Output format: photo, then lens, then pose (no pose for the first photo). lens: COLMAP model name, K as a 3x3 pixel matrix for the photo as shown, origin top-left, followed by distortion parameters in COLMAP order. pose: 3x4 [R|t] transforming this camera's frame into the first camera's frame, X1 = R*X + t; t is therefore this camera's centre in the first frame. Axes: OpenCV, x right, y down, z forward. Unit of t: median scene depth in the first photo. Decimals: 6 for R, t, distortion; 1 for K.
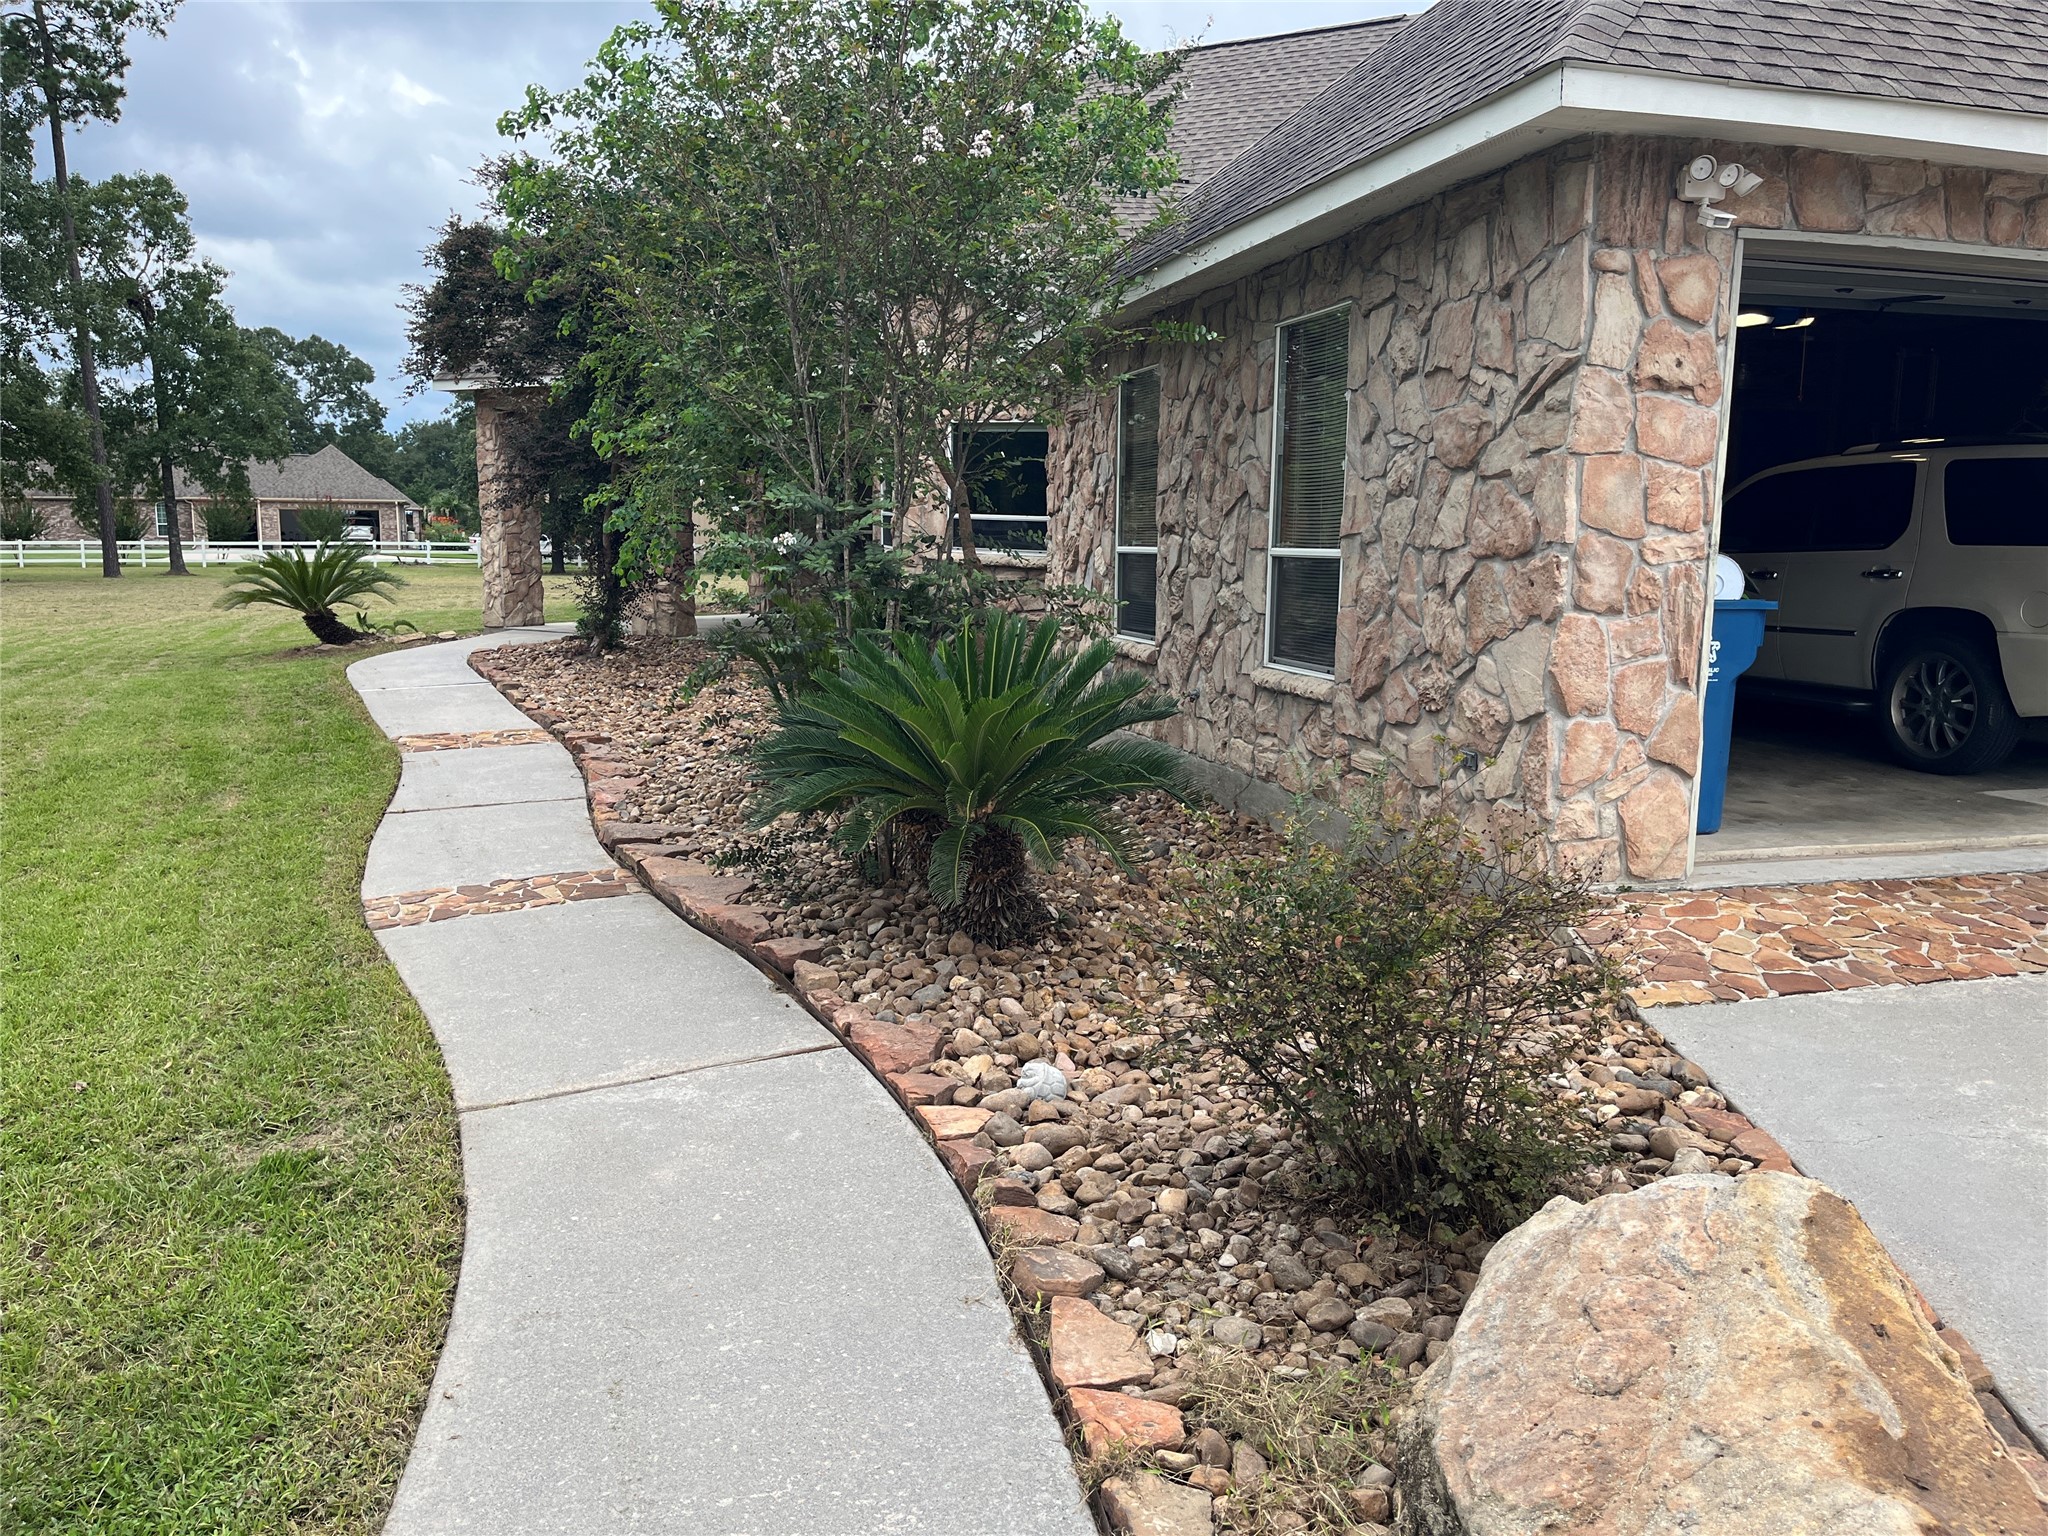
lens RADIAL K [[1541.0, 0, 1042.9], [0, 1541.0, 773.2], [0, 0, 1]] dist [0.065923, -0.095378]
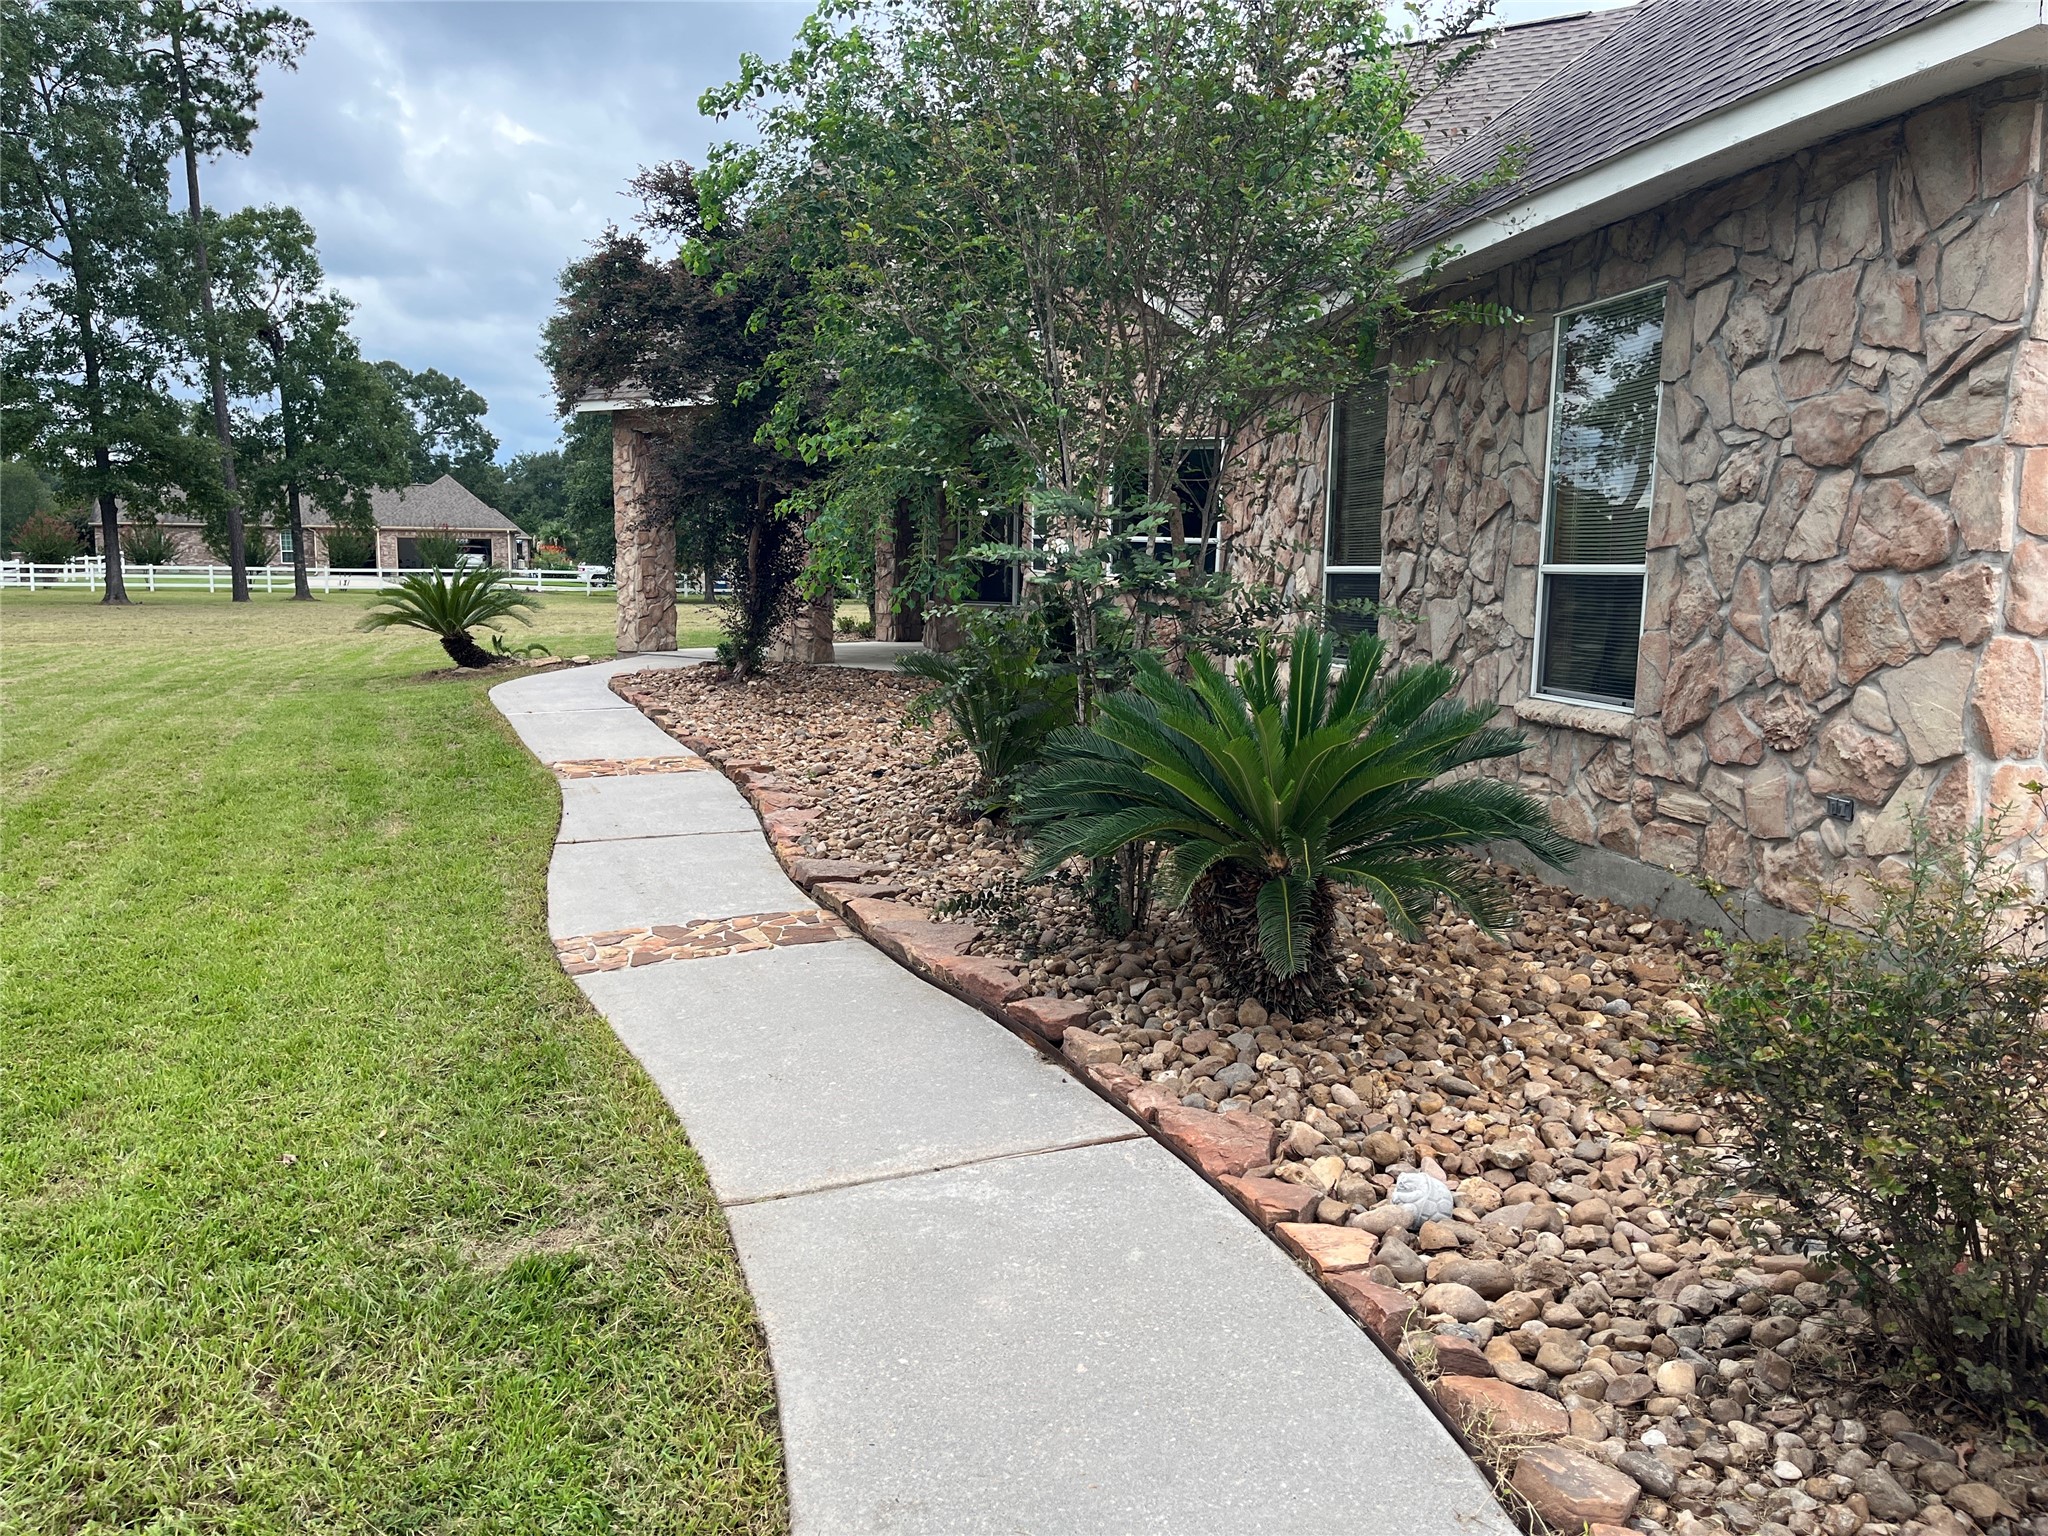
lens RADIAL K [[1541.0, 0, 1030.2], [0, 1541.0, 801.8], [0, 0, 1]] dist [0.065923, -0.095378]
pose [[0.997837, 0.016007, -0.063752, -0.104957], [-0.016185, 0.999866, -0.002271, -0.002902], [0.063707, 0.003298, 0.997963, 0.107799]]
